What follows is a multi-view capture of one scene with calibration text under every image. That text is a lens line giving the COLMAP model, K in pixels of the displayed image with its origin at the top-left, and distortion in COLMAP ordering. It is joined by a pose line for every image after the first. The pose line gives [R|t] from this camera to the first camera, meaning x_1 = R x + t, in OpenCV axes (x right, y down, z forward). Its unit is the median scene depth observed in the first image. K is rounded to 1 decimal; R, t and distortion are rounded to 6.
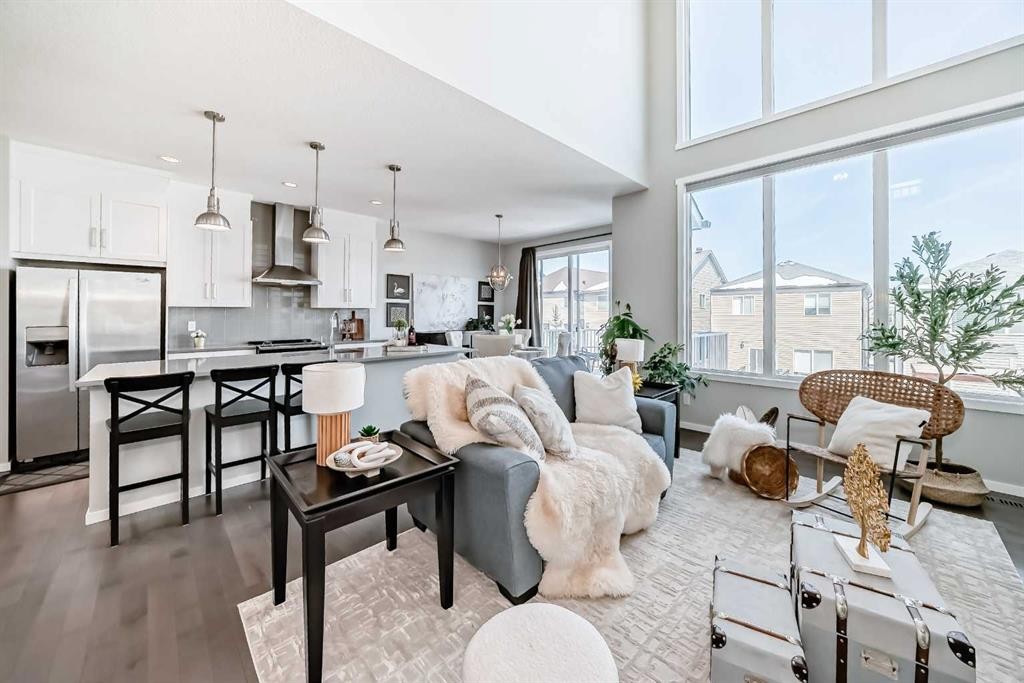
lens RADIAL K [[372.6, 0, 502.3], [0, 372.6, 307.7], [0, 0, 1]] dist [-0.004991, 0.001351]
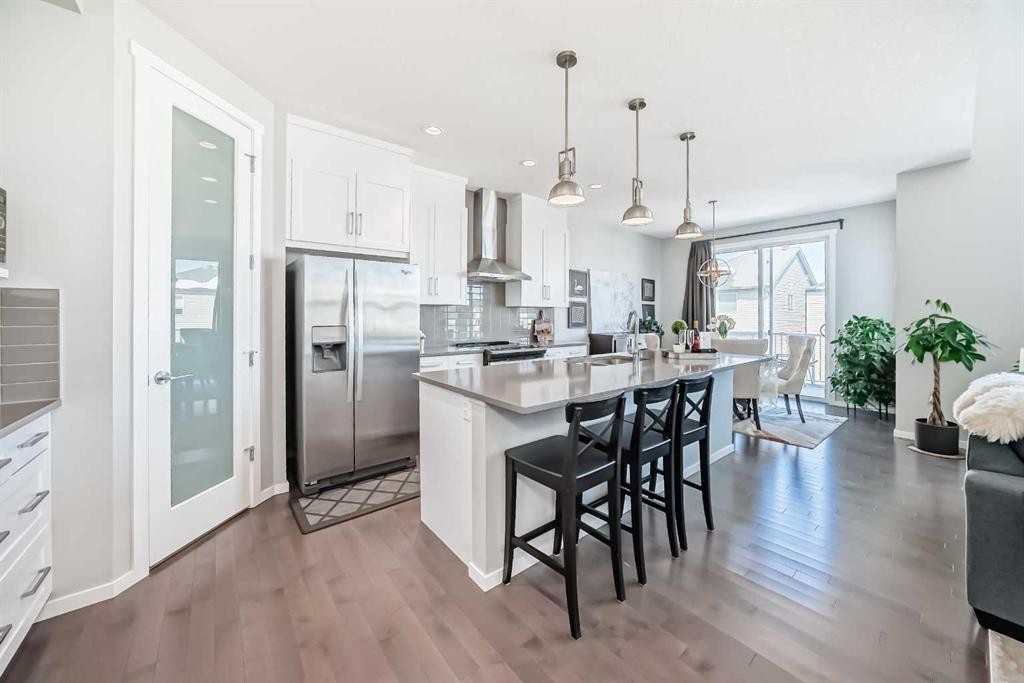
lens RADIAL K [[372.6, 0, 517.3], [0, 372.6, 313.6], [0, 0, 1]] dist [-0.004991, 0.001351]
pose [[0.996970, 0.009367, -0.077217, -0.357857], [-0.008017, 0.999810, 0.017770, 0.001455], [0.077369, -0.017097, 0.996856, 0.087670]]
